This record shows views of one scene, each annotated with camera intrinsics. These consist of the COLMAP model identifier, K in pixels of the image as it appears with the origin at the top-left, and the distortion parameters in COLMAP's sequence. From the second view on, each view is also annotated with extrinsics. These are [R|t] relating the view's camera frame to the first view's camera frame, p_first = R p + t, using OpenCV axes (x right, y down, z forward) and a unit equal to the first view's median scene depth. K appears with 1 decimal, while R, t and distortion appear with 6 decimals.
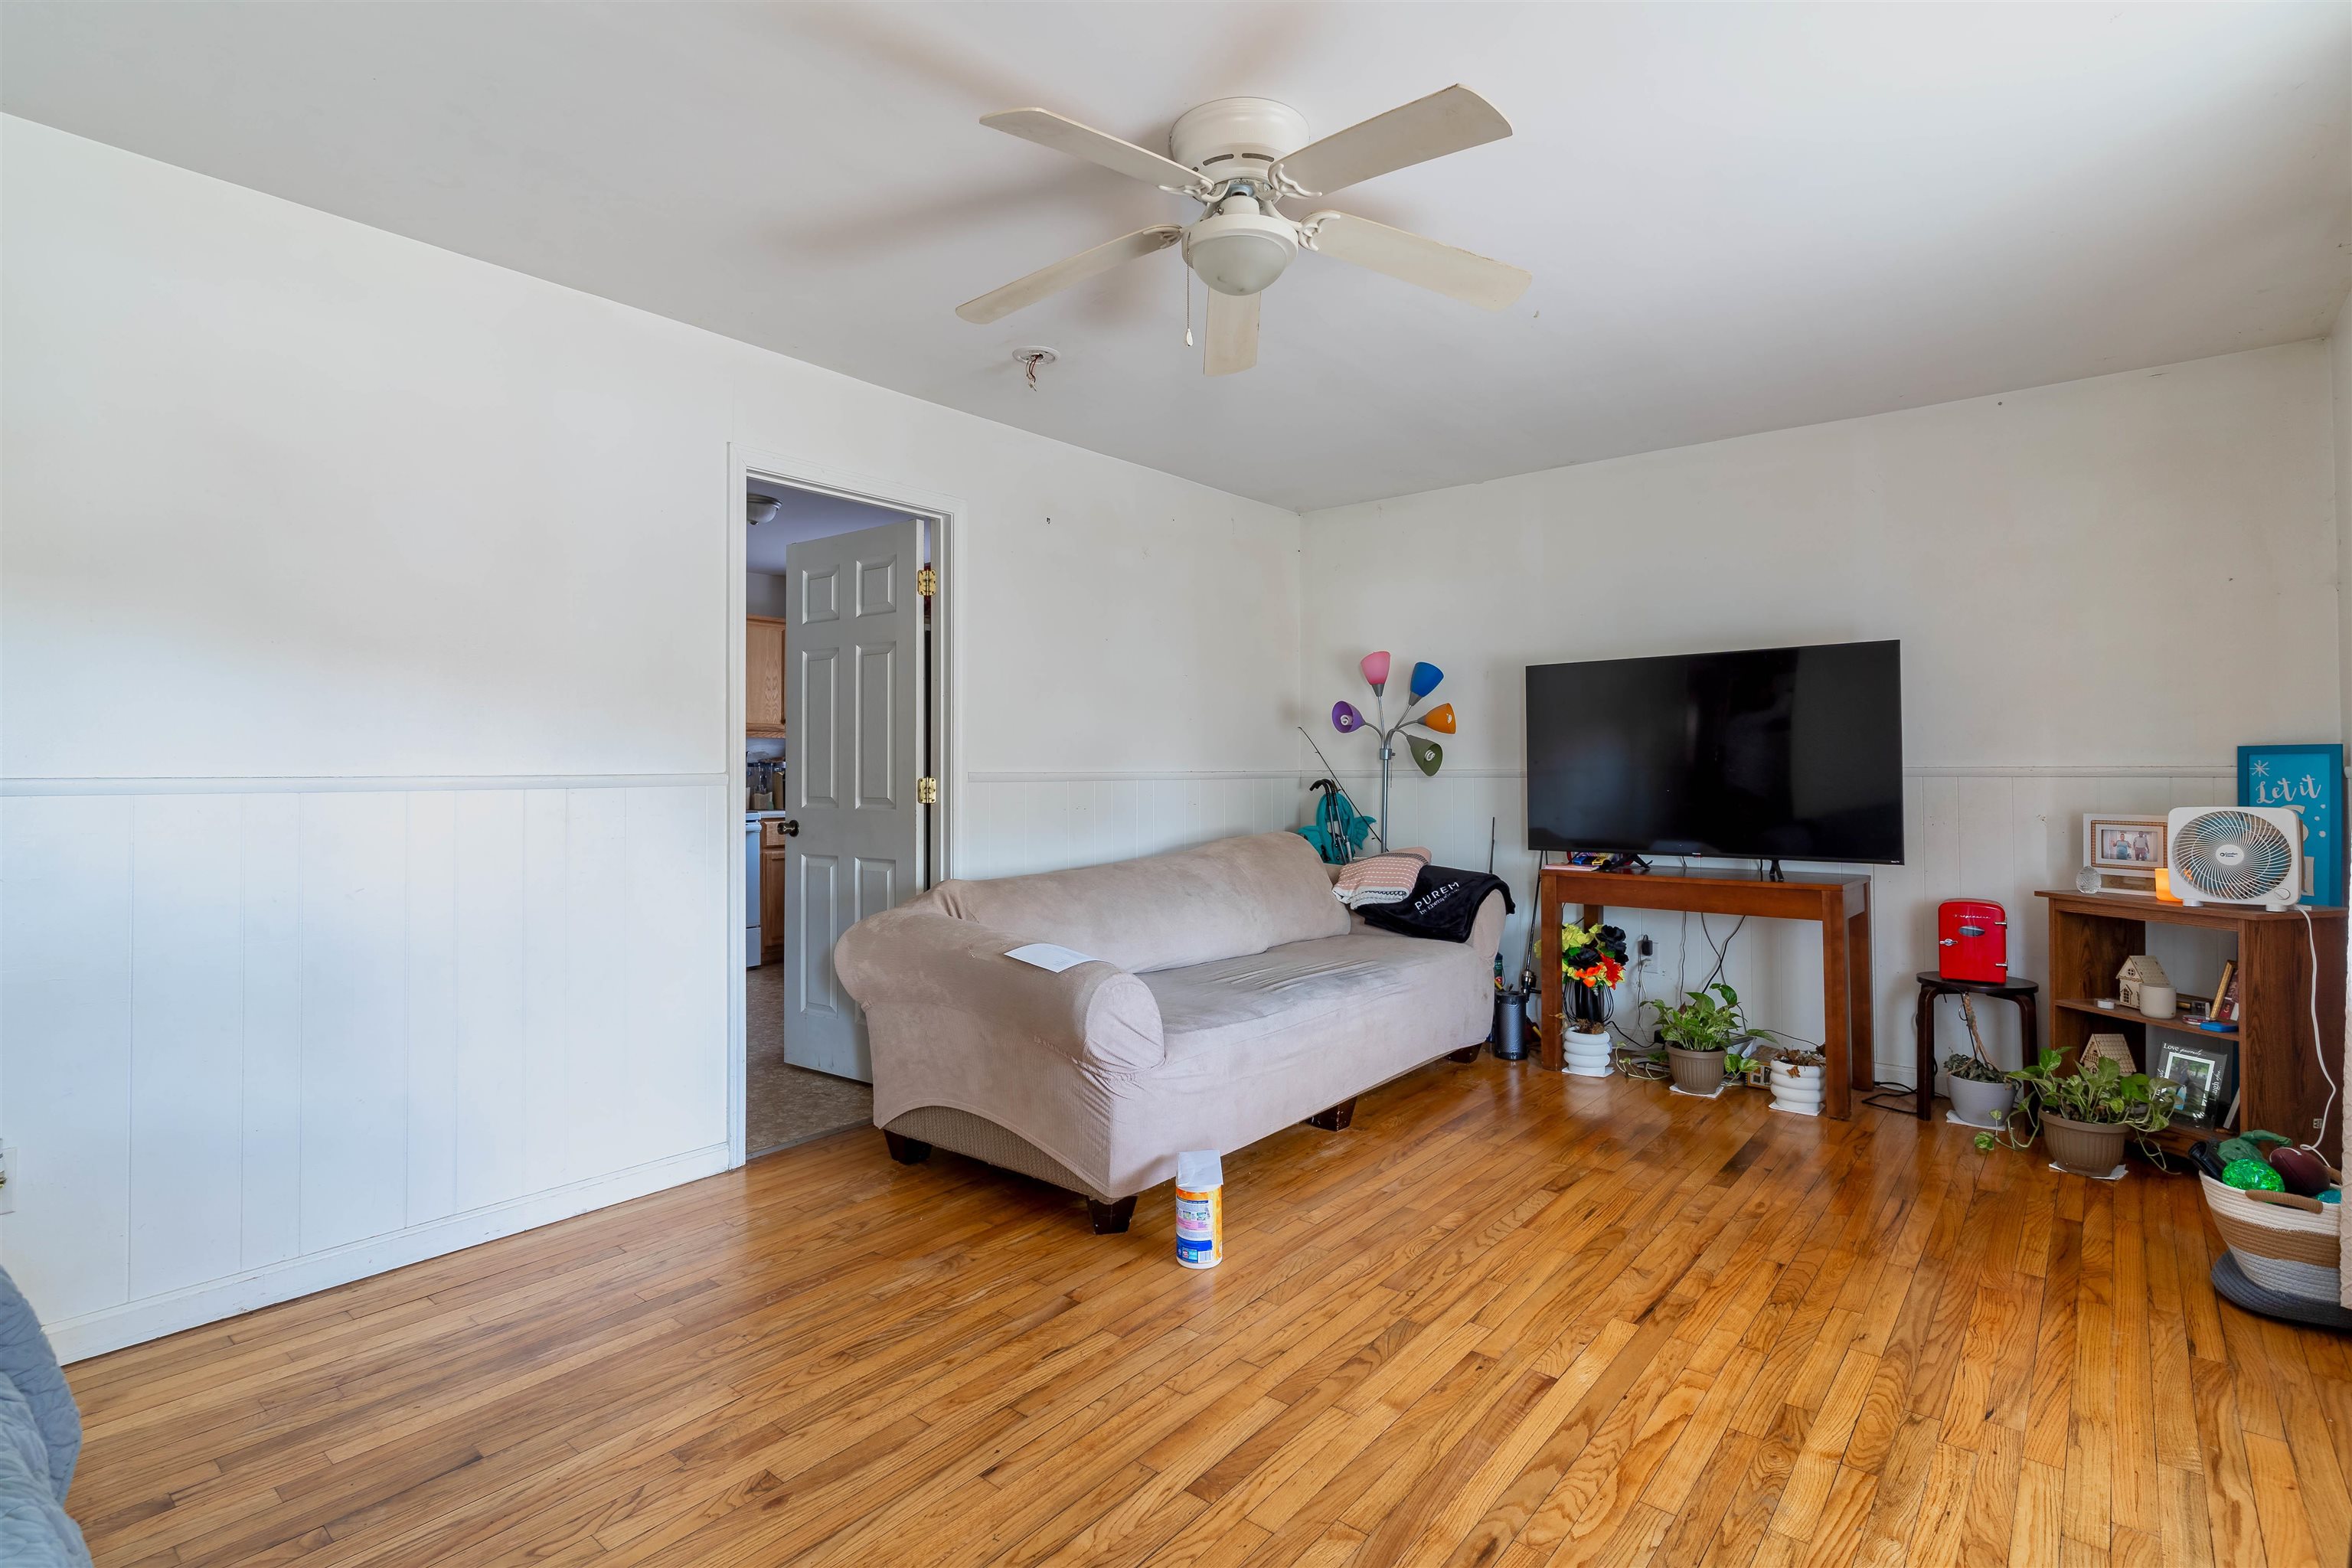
lens RADIAL K [[1127.7, 0, 1169.4], [0, 1127.7, 757.2], [0, 0, 1]] dist [0.002249, 0.000534]
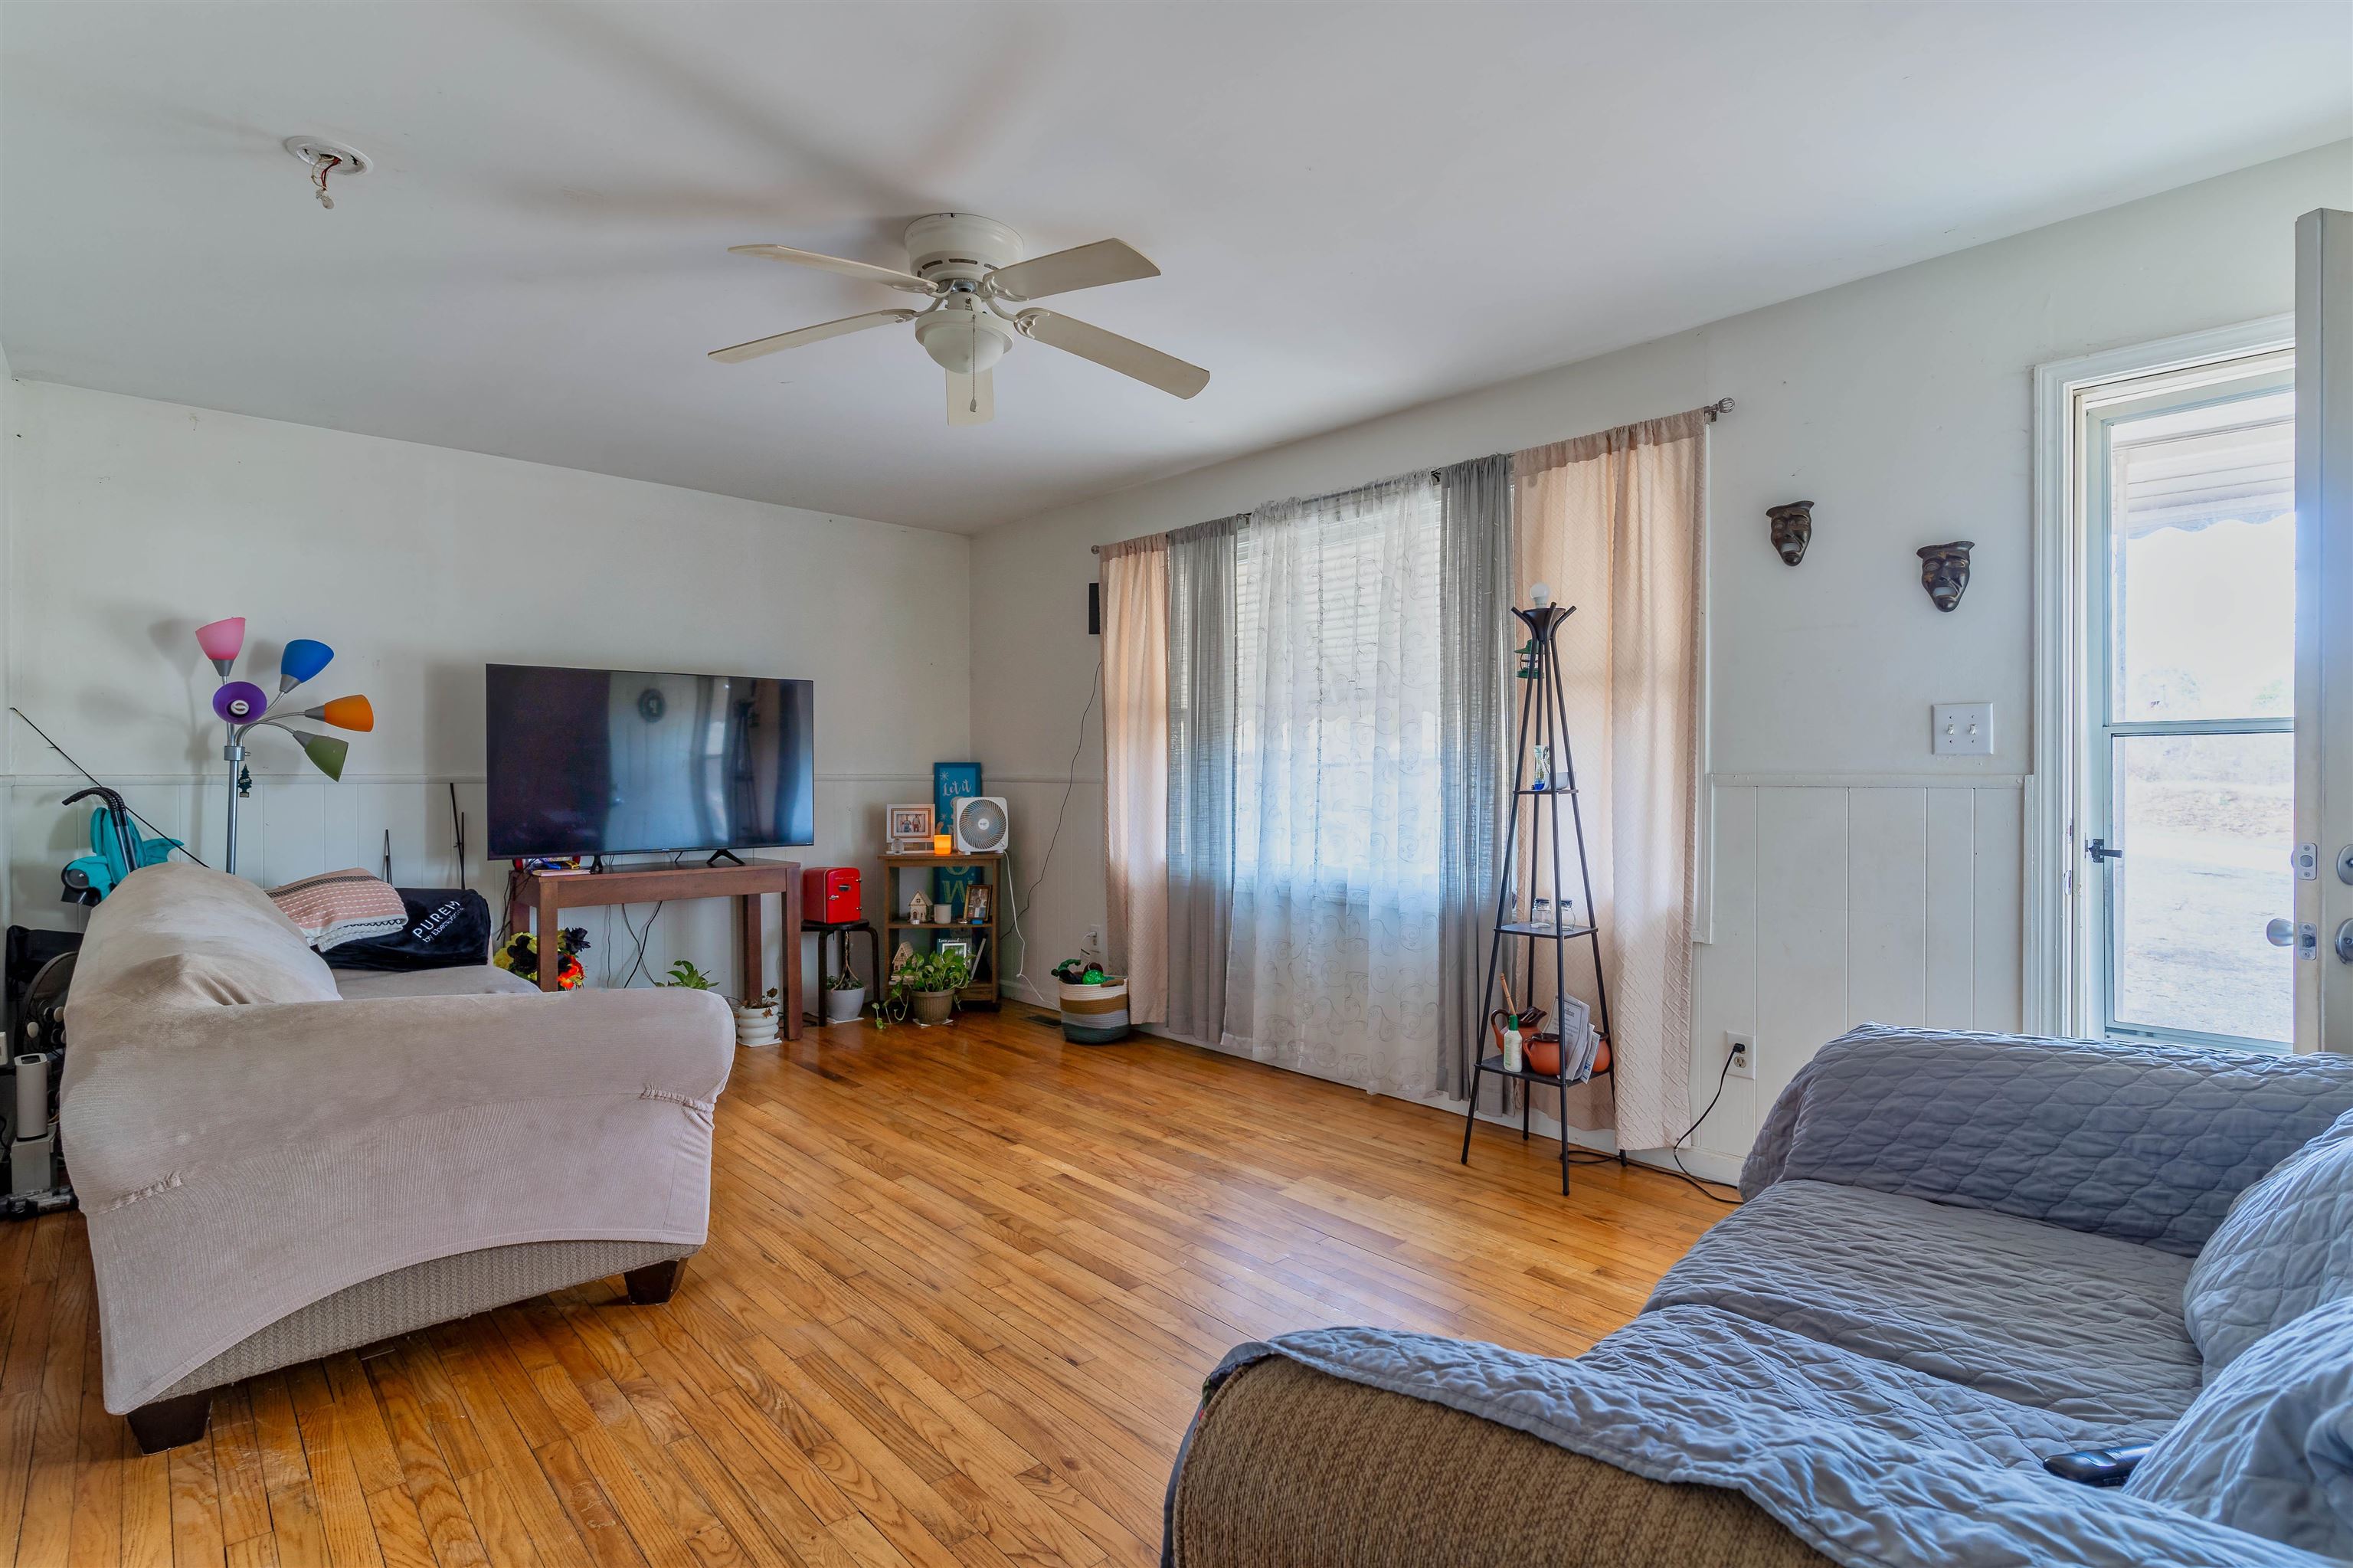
lens RADIAL K [[1157.6, 0, 1176.5], [0, 1157.6, 784.0], [0, 0, 1]] dist [-0.001358, -0.000215]
pose [[0.134836, -0.005765, 0.990851, -0.931209], [-0.013794, 0.999875, 0.007695, 0.005175], [-0.990772, -0.014706, 0.134739, 0.502580]]
